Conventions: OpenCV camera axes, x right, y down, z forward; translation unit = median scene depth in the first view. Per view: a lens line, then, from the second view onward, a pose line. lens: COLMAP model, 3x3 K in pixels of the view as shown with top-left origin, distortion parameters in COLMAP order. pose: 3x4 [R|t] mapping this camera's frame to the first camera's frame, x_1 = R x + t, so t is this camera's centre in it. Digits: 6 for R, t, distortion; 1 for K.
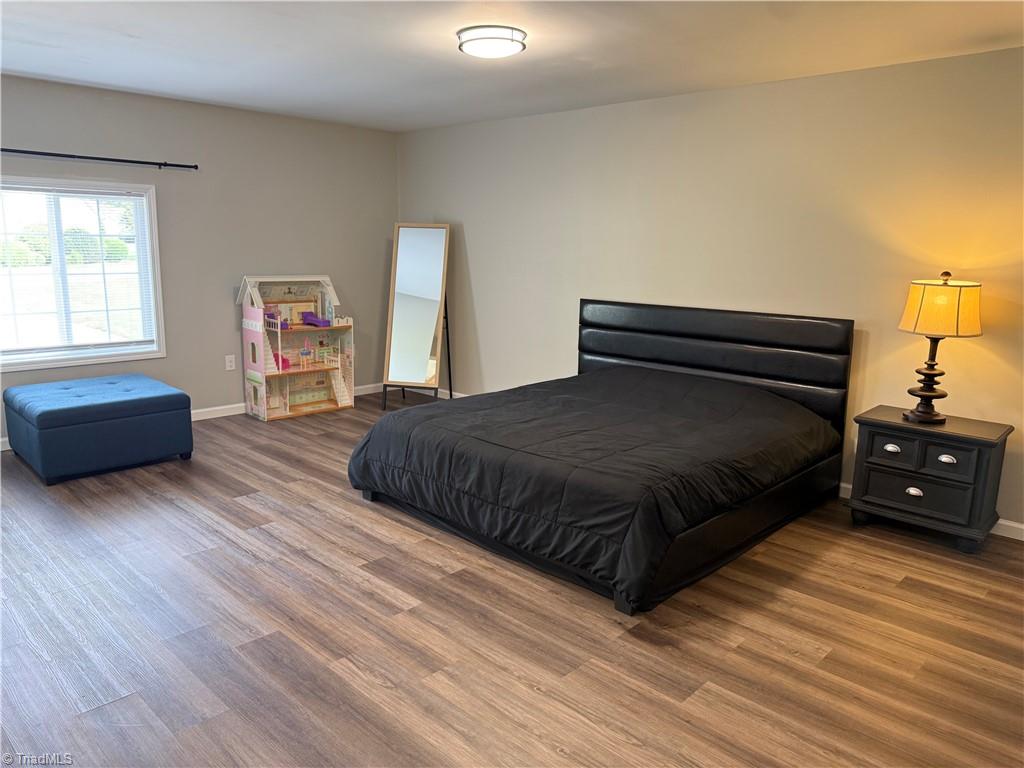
lens RADIAL K [[724.4, 0, 518.6], [0, 724.4, 380.2], [0, 0, 1]] dist [0.065193, -0.076258]
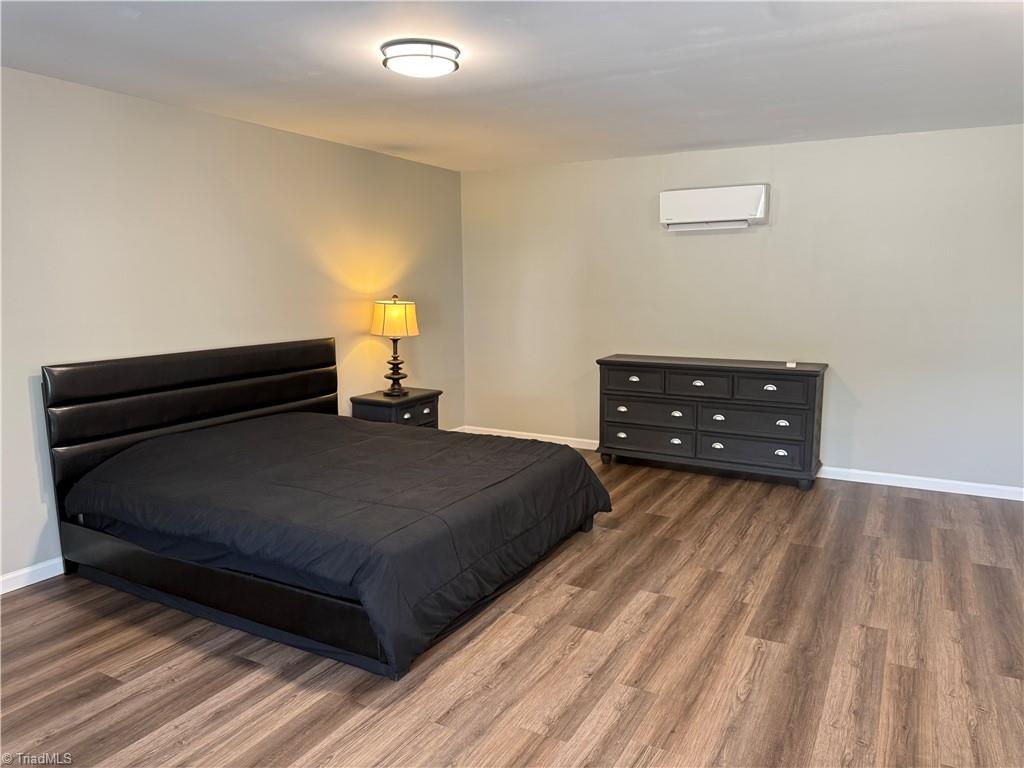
lens RADIAL K [[724.4, 0, 508.9], [0, 724.4, 363.2], [0, 0, 1]] dist [0.065193, -0.076258]
pose [[-0.244152, -0.130875, 0.960865, -0.993647], [0.188383, 0.965574, 0.179384, -0.249827], [-0.951263, 0.224807, -0.211092, 1.184828]]
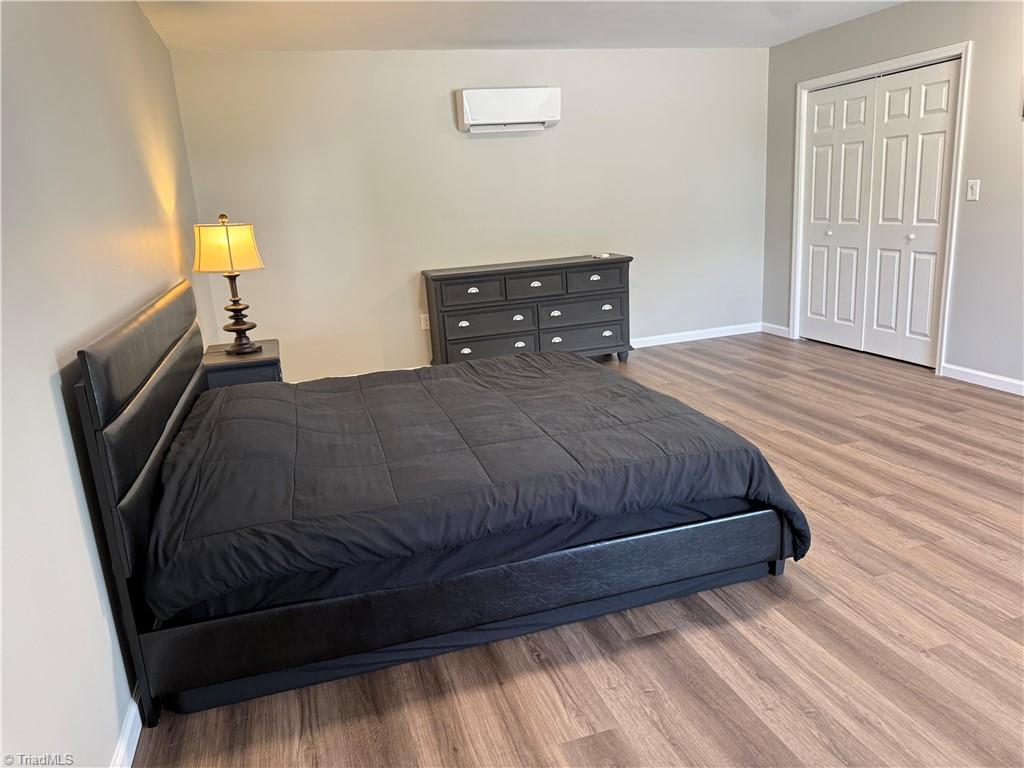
lens RADIAL K [[724.4, 0, 517.2], [0, 724.4, 380.9], [0, 0, 1]] dist [0.065193, -0.076258]
pose [[-0.873633, -0.088515, 0.478467, -0.362628], [0.135722, 0.899962, 0.414305, -0.332752], [-0.467274, 0.426889, -0.774223, 1.836445]]
